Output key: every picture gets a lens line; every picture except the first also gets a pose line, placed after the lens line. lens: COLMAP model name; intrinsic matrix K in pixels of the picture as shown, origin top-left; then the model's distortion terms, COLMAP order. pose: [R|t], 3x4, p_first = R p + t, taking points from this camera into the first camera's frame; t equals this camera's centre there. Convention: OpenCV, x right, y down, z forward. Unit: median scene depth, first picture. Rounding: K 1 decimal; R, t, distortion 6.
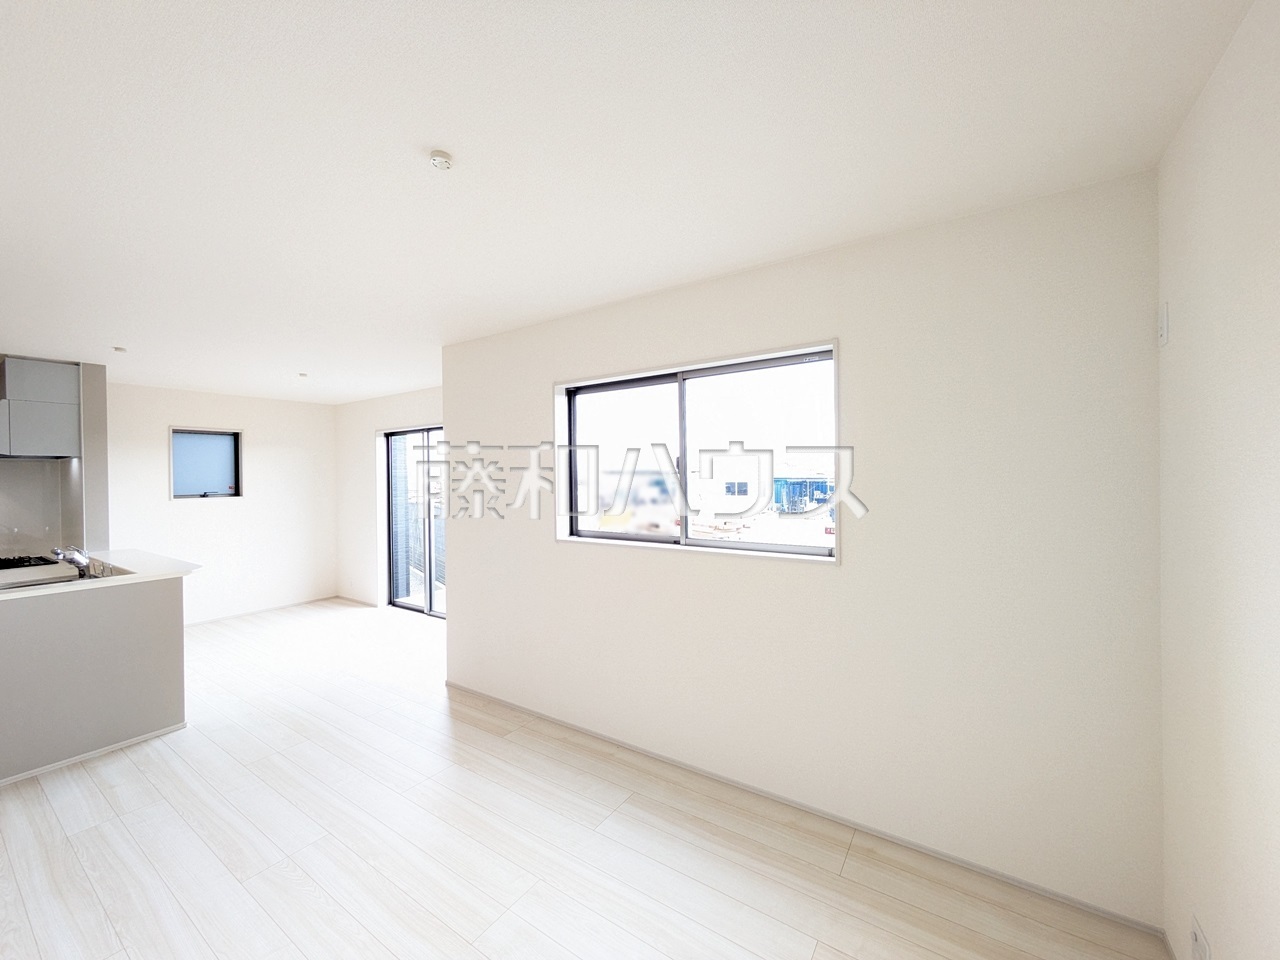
lens RADIAL K [[505.9, 0, 640.0], [0, 505.9, 480.0], [0, 0, 1]] dist [-0.003594, 0.000466]
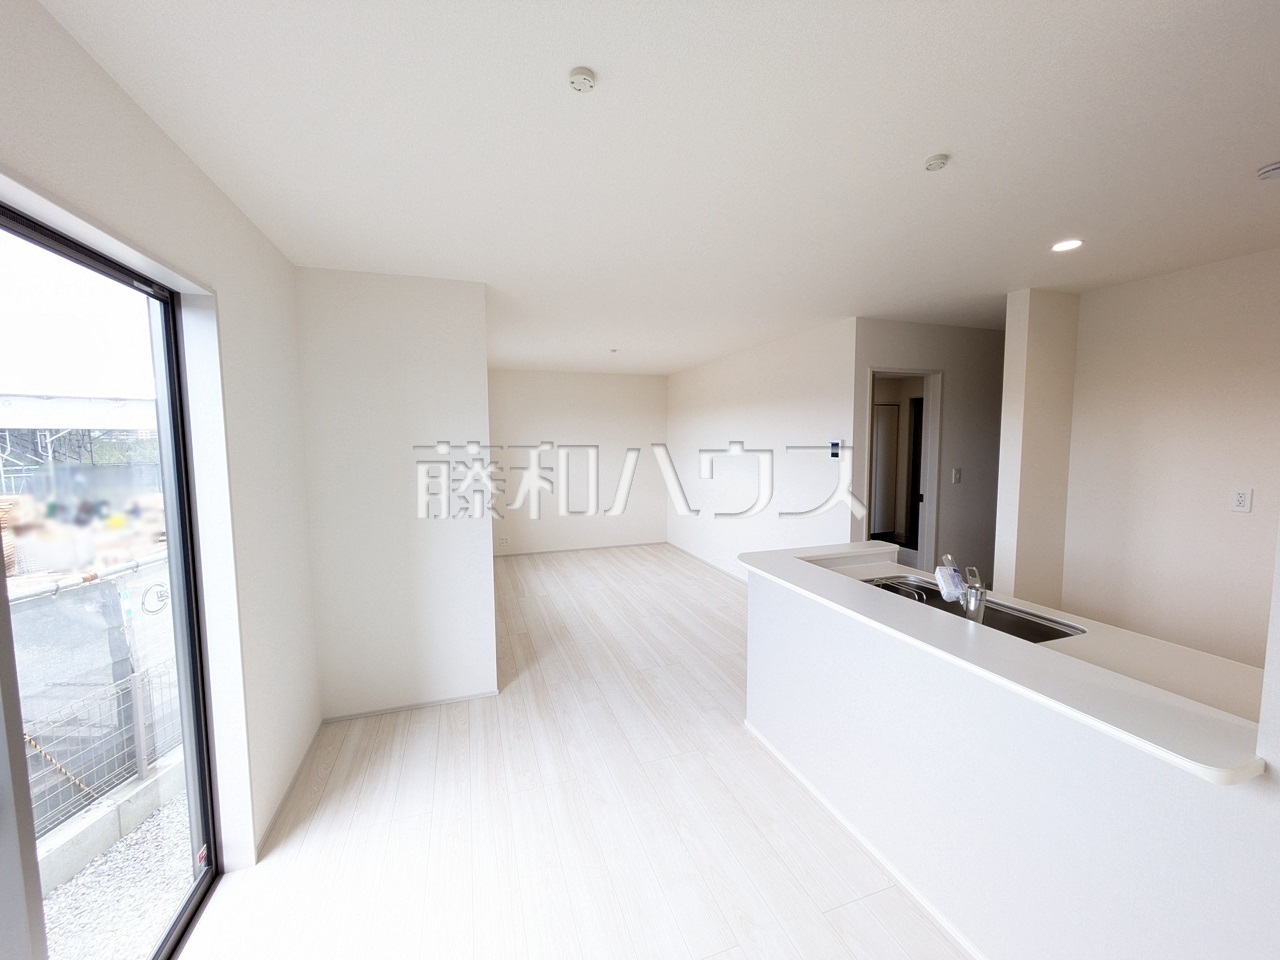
lens RADIAL K [[505.9, 0, 640.0], [0, 505.9, 480.0], [0, 0, 1]] dist [-0.003594, 0.000466]
pose [[-0.802186, -0.029378, 0.596351, -0.860877], [0.023258, 0.996493, 0.080377, -0.010407], [-0.596621, 0.078348, -0.798690, 1.217597]]
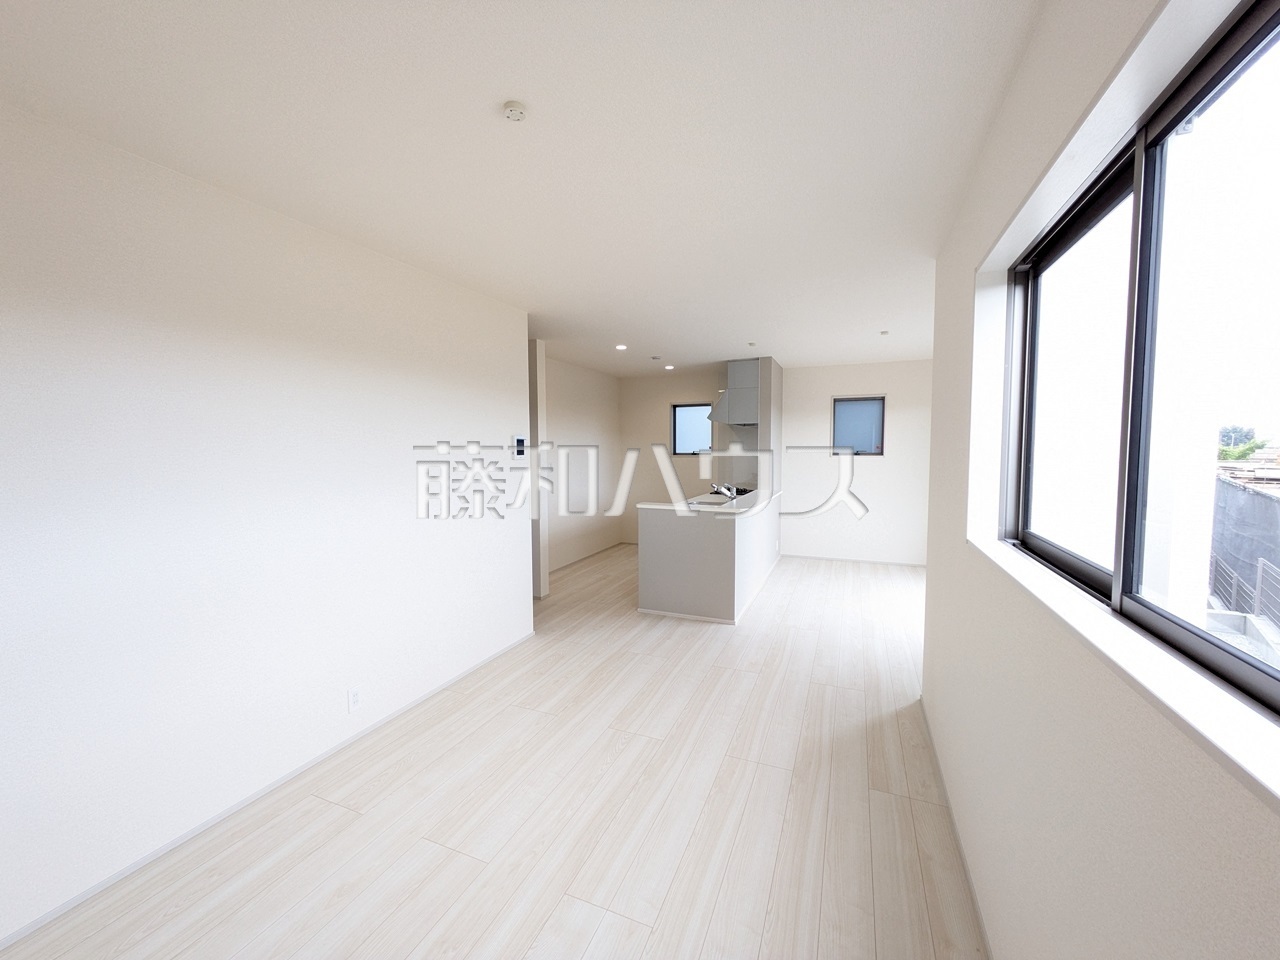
lens RADIAL K [[505.9, 0, 640.0], [0, 505.9, 480.0], [0, 0, 1]] dist [-0.003594, 0.000466]
pose [[0.196070, 0.080210, -0.977304, 0.223437], [-0.007377, 0.996741, 0.080326, 0.001862], [0.980562, -0.008540, 0.196022, 0.338998]]
